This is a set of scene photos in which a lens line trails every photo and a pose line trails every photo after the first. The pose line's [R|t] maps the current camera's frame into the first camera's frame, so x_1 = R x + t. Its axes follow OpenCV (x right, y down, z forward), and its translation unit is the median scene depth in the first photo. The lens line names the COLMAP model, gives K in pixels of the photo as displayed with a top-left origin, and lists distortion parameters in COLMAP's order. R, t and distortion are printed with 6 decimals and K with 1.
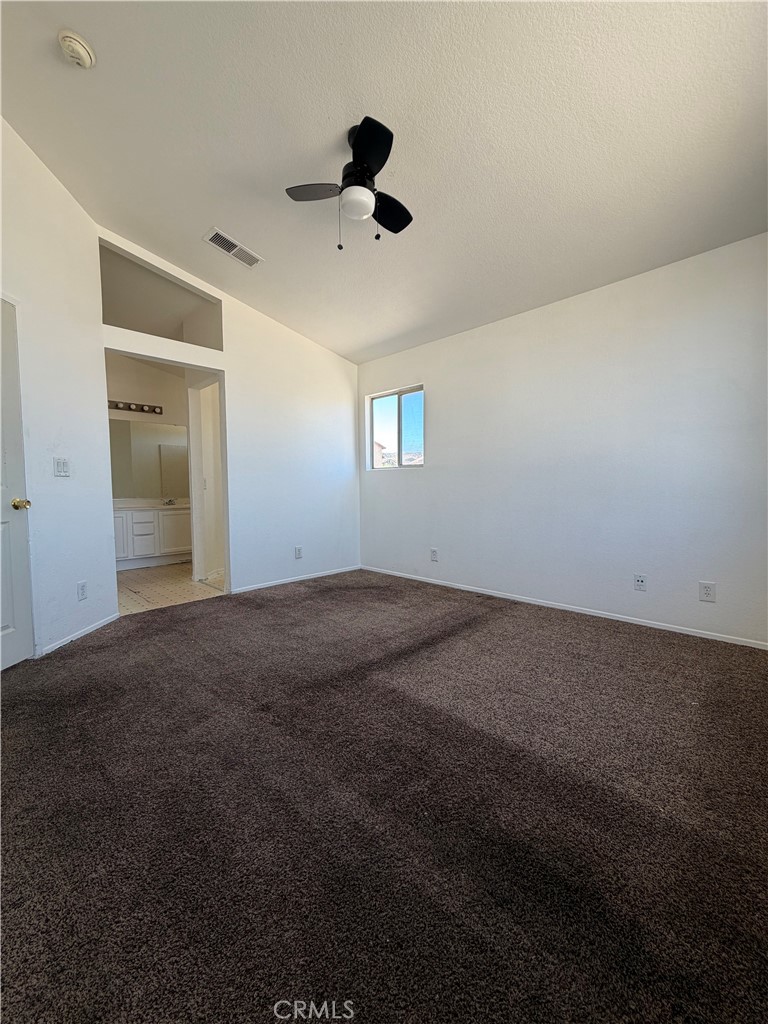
lens RADIAL K [[408.6, 0, 383.7], [0, 408.6, 510.5], [0, 0, 1]] dist [0.001927, -0.000236]
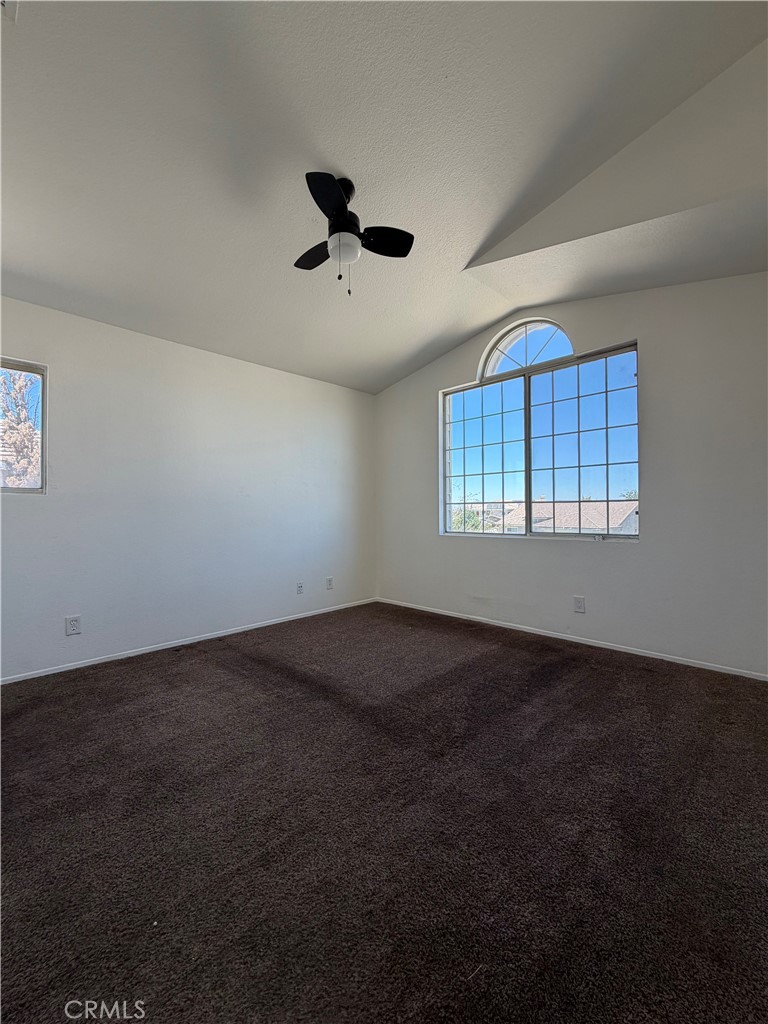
lens RADIAL K [[408.6, 0, 386.3], [0, 408.6, 510.8], [0, 0, 1]] dist [0.001927, -0.000236]
pose [[0.003517, 0.010757, 0.999936, -0.787908], [0.066080, 0.997754, -0.010966, -0.055158], [-0.997808, 0.066114, 0.002798, 0.676727]]
